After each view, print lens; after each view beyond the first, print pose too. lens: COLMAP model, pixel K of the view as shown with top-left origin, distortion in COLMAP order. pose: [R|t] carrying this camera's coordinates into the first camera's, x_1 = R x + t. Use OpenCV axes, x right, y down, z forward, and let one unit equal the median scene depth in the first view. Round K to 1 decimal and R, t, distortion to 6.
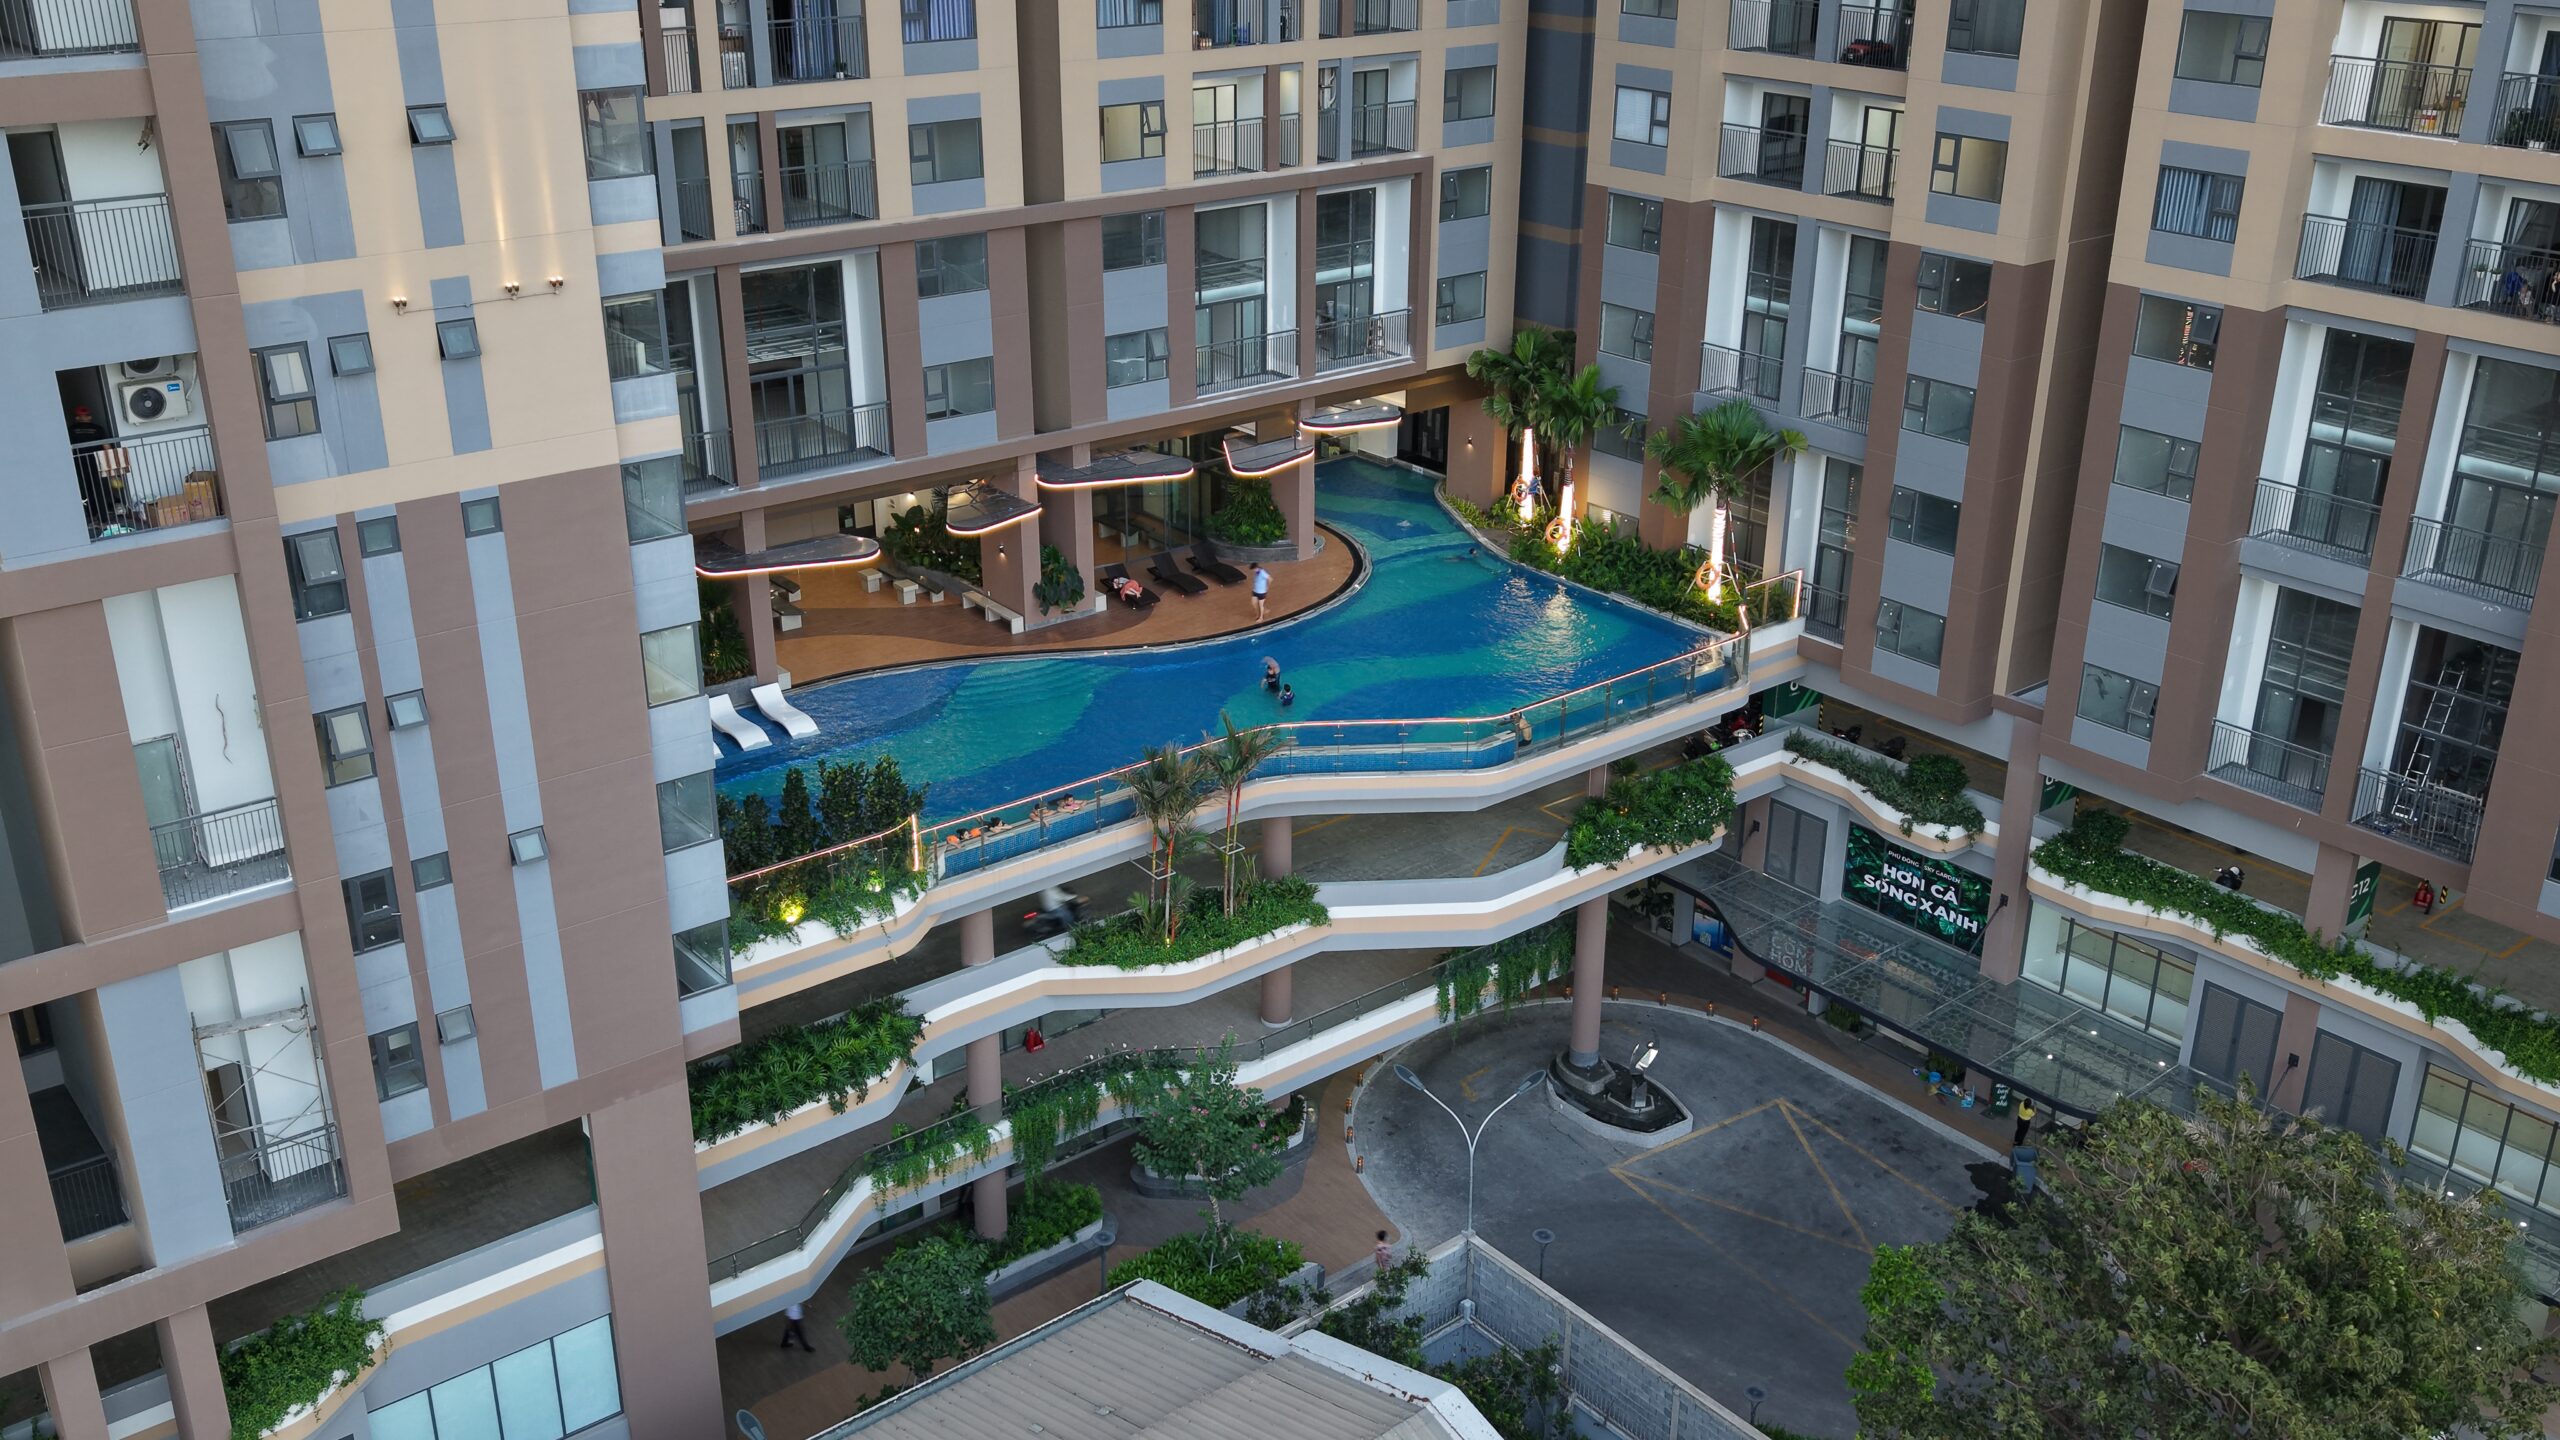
lens RADIAL K [[2278.2, 0, 1280.0], [0, 2278.2, 720.0], [0, 0, 1]] dist [0.172439, -0.529641]
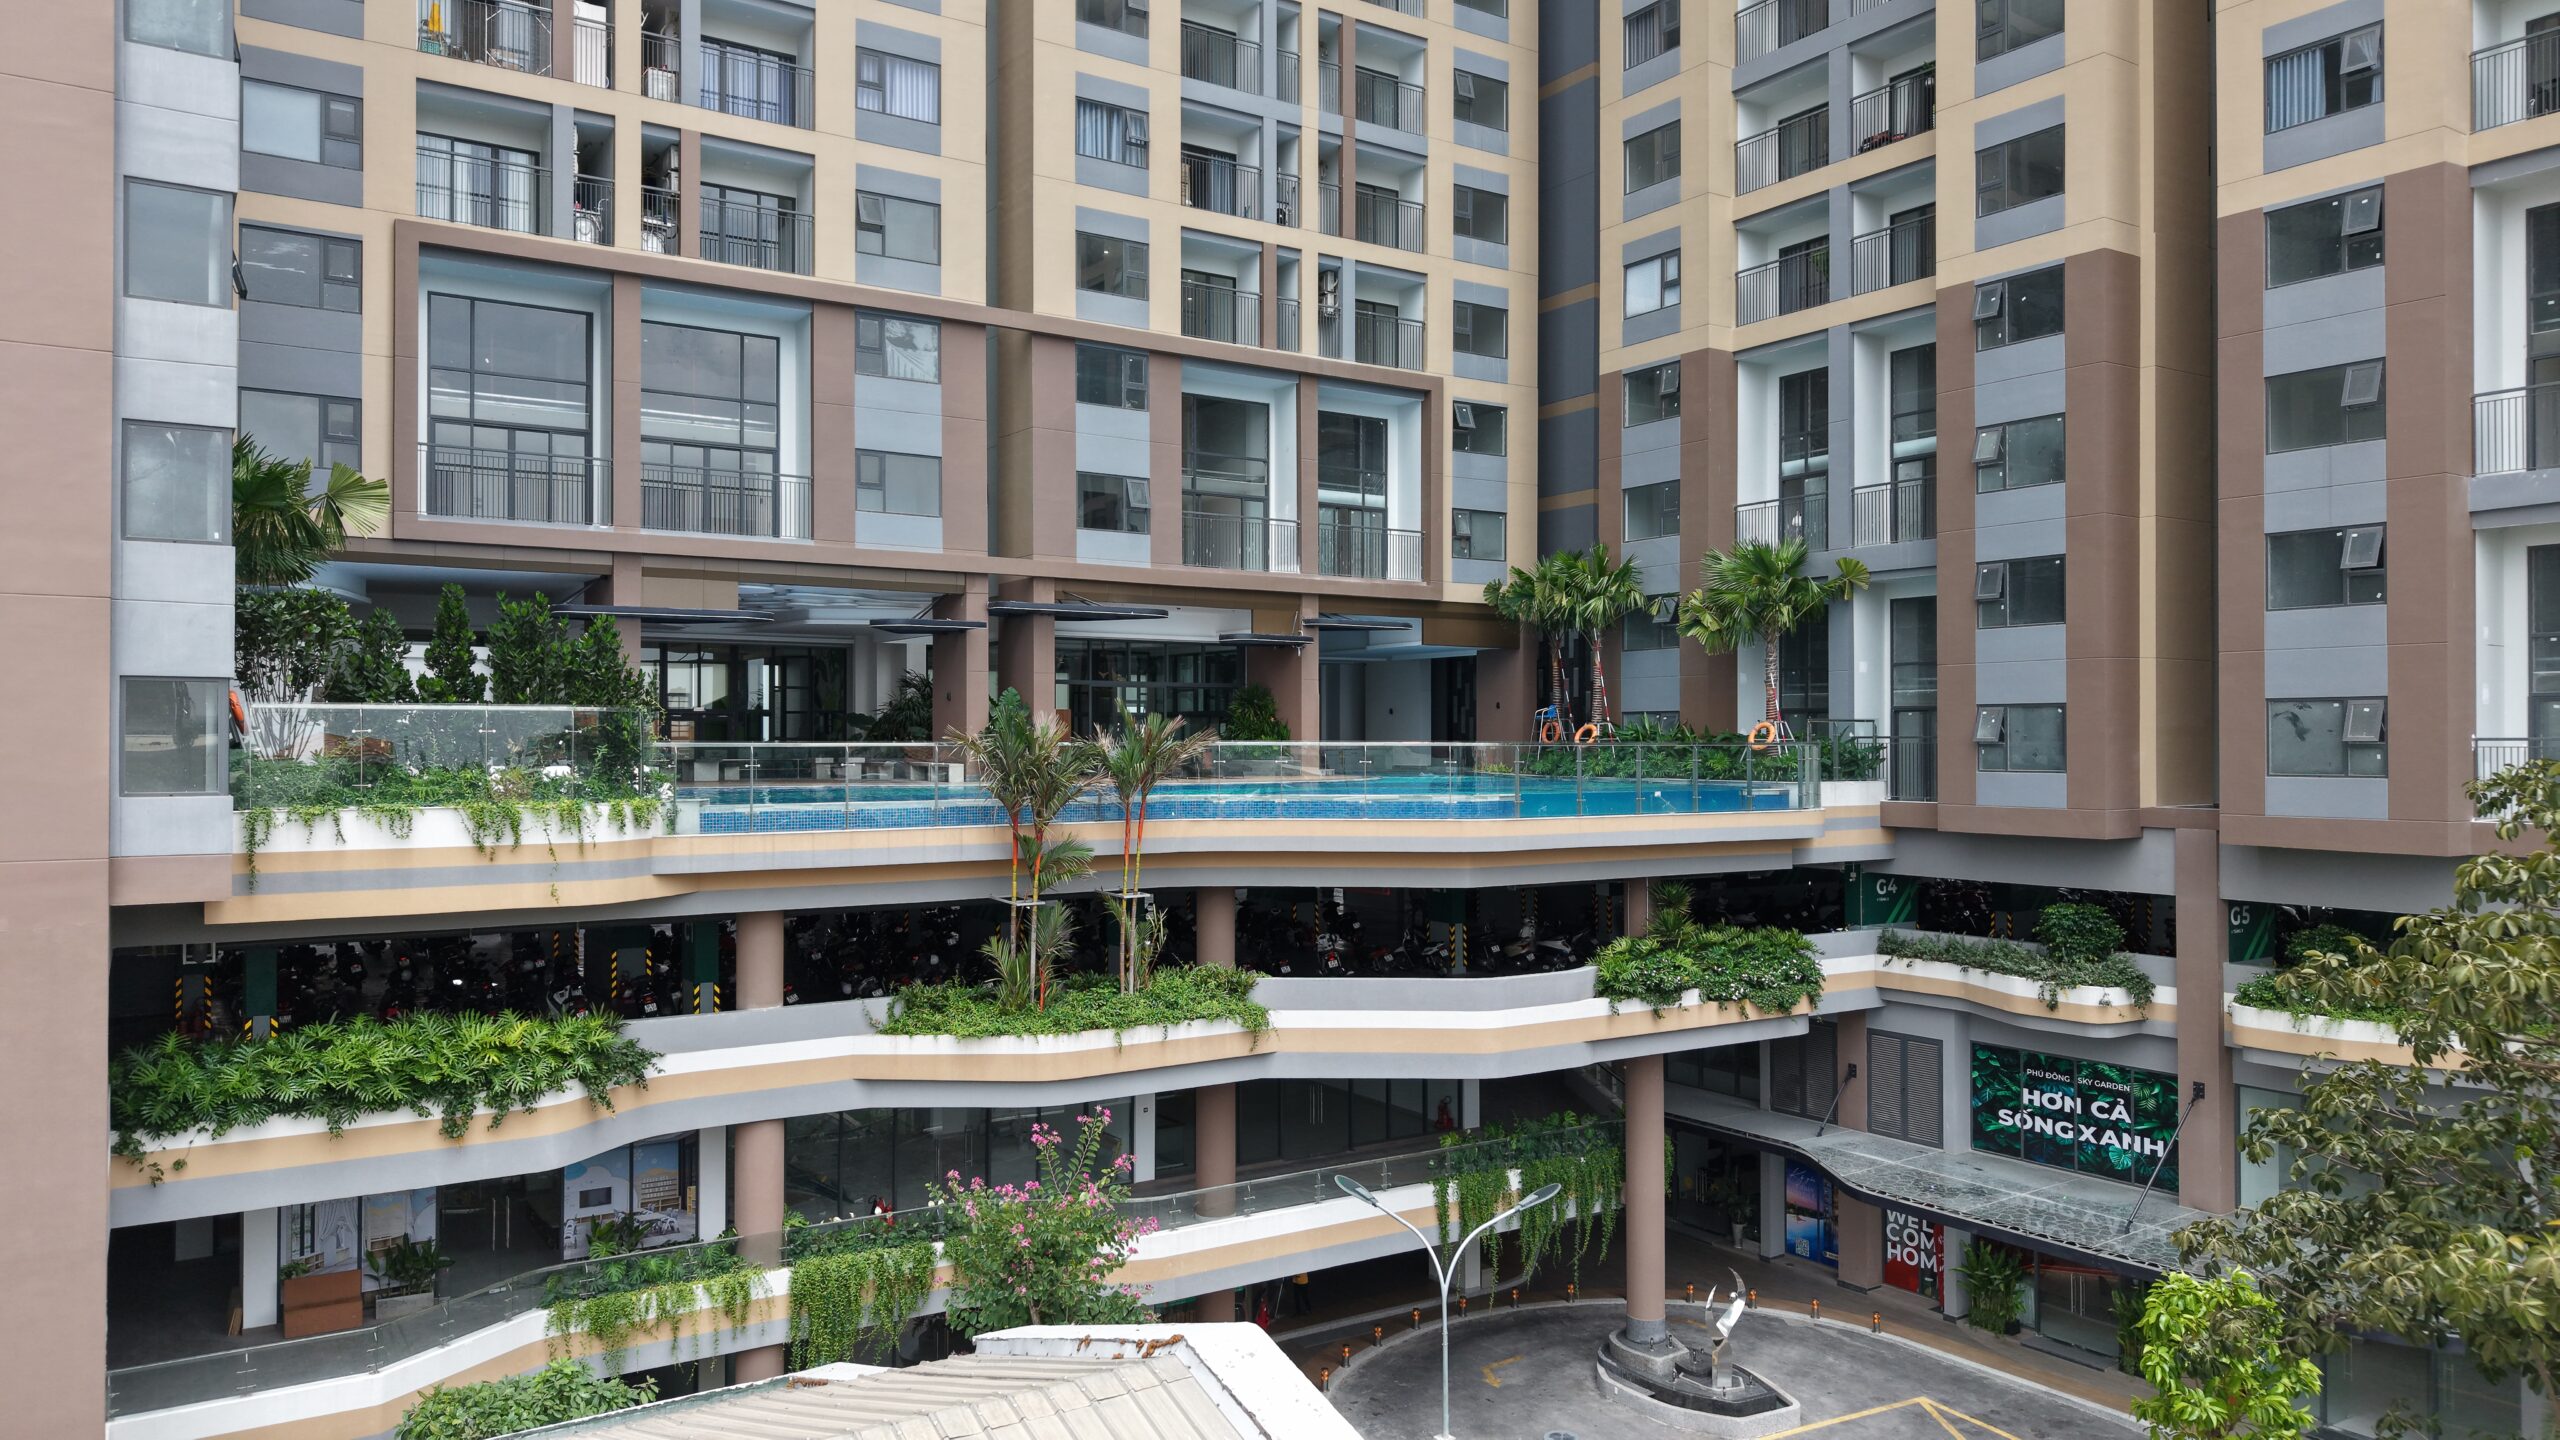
lens RADIAL K [[1712.5, 0, 1280.0], [0, 1712.5, 720.0], [0, 0, 1]] dist [0.001850, -0.001287]
pose [[0.995537, -0.006206, -0.094170, 0.070938], [-0.031988, 0.916578, -0.398575, 0.198804], [0.088788, 0.399808, 0.912288, 0.419959]]
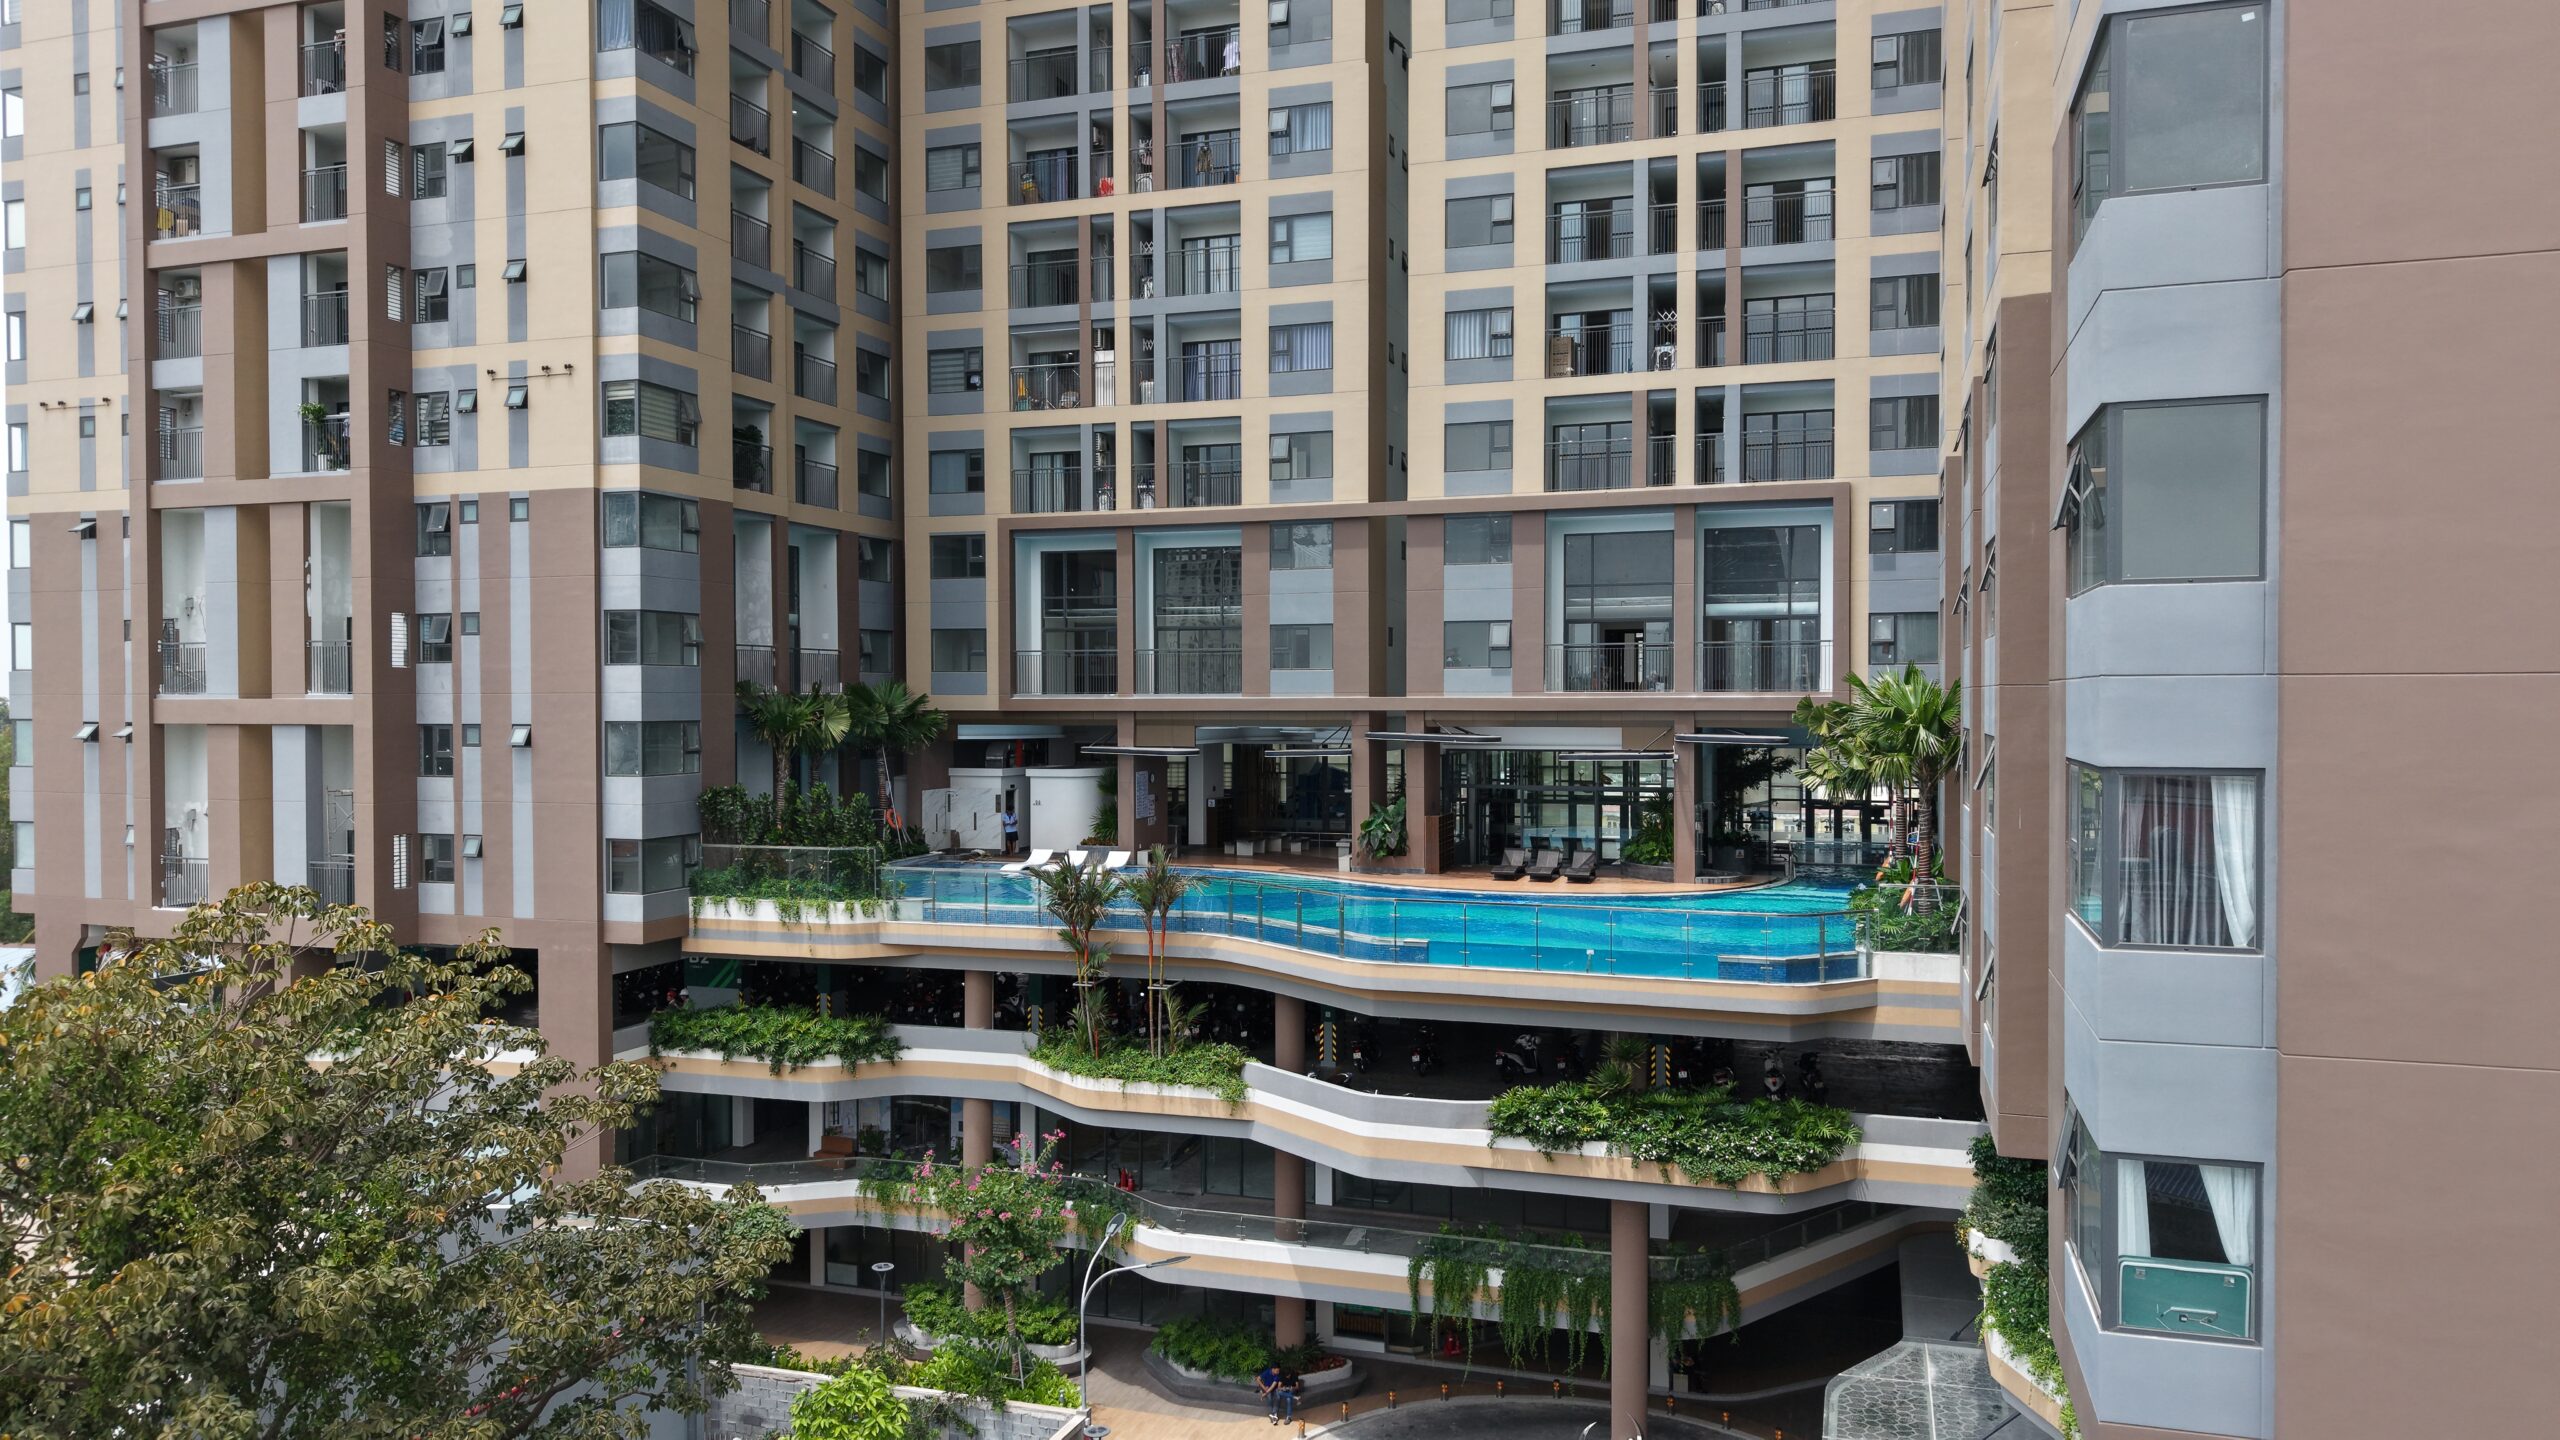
lens RADIAL K [[1640.4, 0, 1280.0], [0, 1640.4, 720.0], [0, 0, 1]] dist [0.003762, 0.000376]
pose [[0.538906, -0.001570, -0.842364, 0.562368], [-0.320783, 0.924269, -0.206945, 0.071217], [0.778896, 0.381740, 0.497590, 0.556570]]
